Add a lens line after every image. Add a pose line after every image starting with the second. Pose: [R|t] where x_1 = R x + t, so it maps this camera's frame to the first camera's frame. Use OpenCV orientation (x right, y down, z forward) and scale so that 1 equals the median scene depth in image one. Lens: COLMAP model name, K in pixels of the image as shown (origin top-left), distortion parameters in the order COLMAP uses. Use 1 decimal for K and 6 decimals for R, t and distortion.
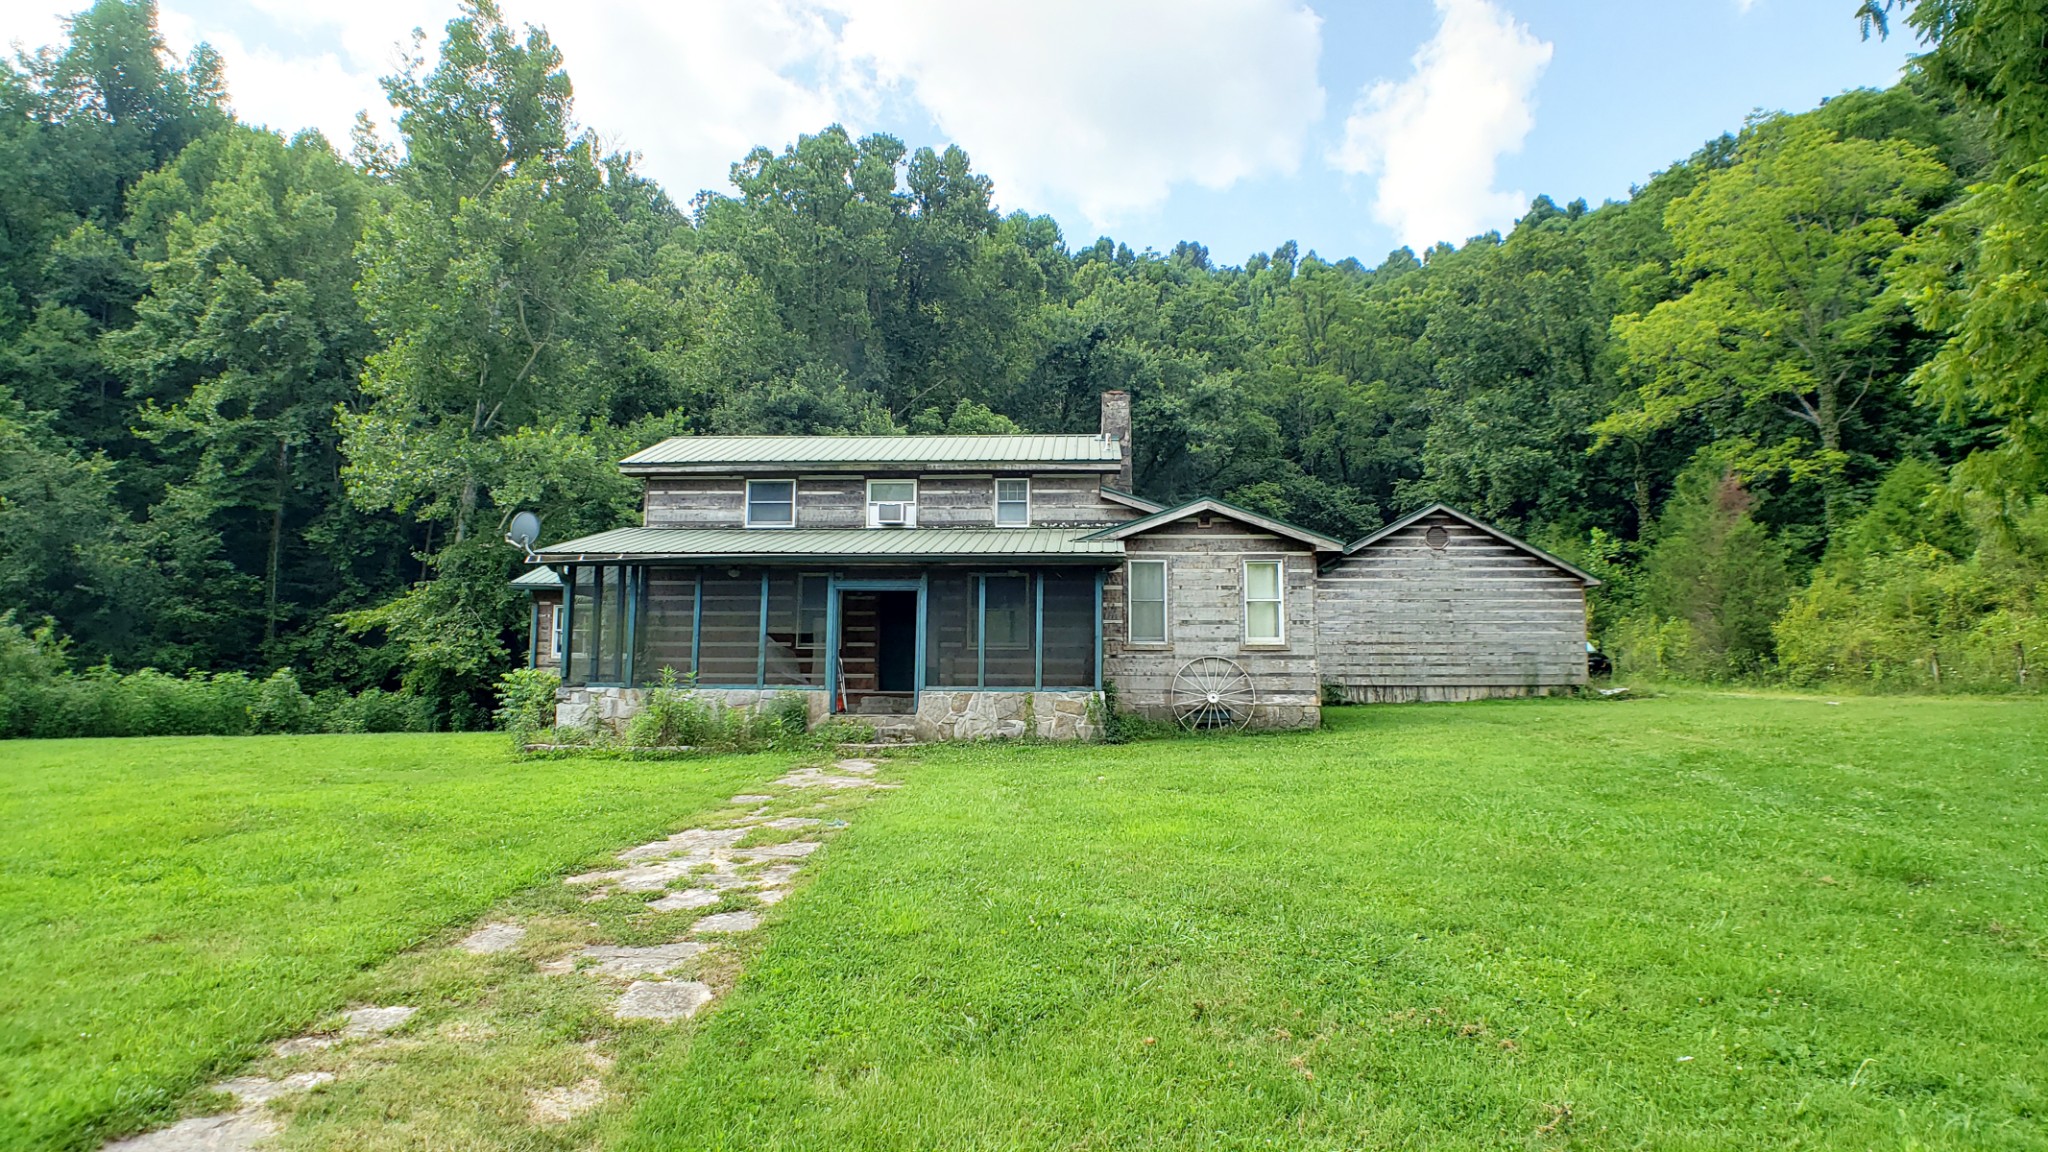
lens RADIAL K [[1117.3, 0, 1035.0], [0, 1117.3, 583.8], [0, 0, 1]] dist [-0.085223, -0.001094]
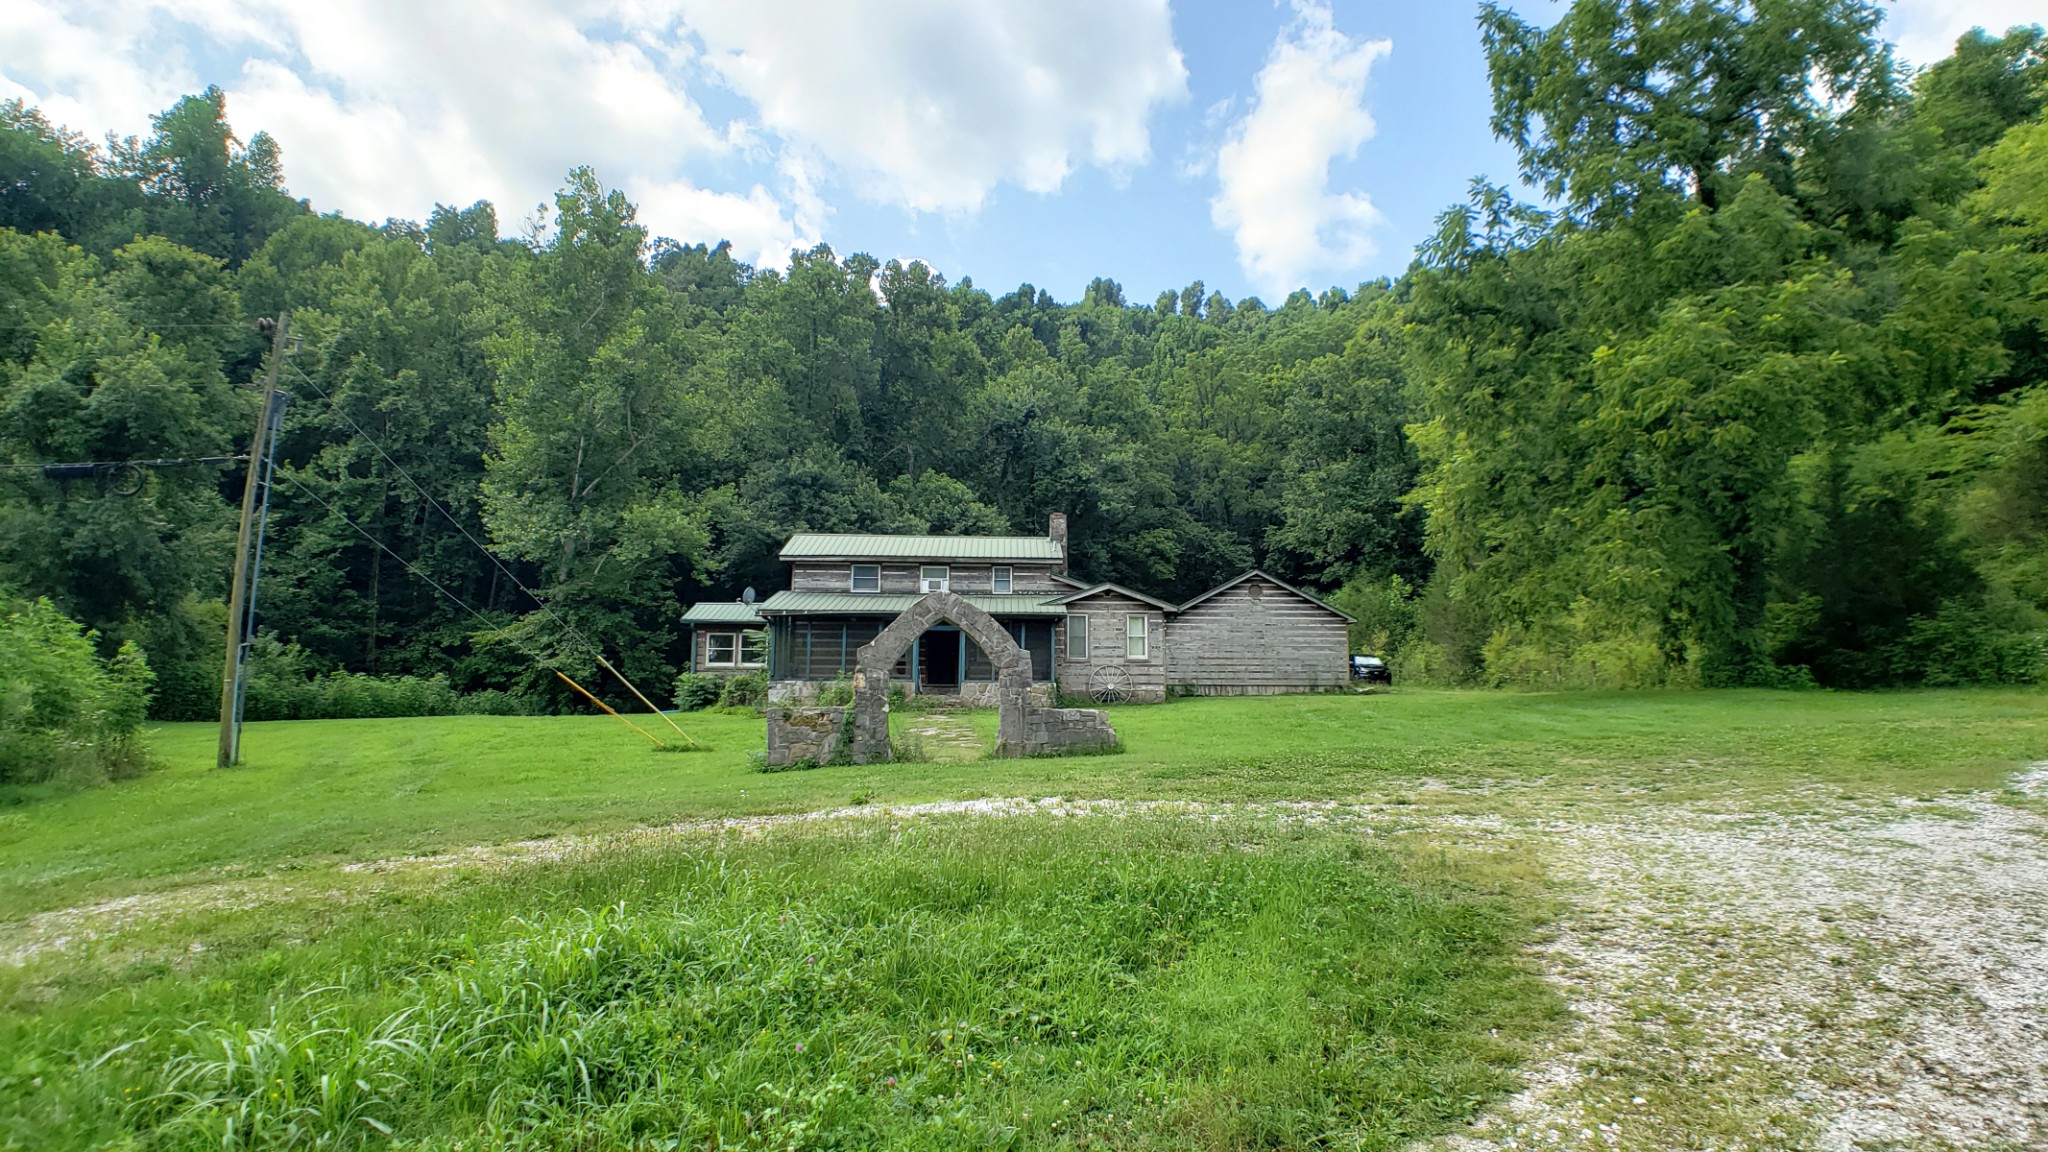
lens RADIAL K [[1117.3, 0, 1028.3], [0, 1117.3, 573.5], [0, 0, 1]] dist [-0.085223, -0.001094]
pose [[0.997353, 0.009053, 0.072149, -0.042068], [-0.007581, 0.999758, -0.020658, -0.017909], [-0.072319, 0.020056, 0.997180, -0.313292]]
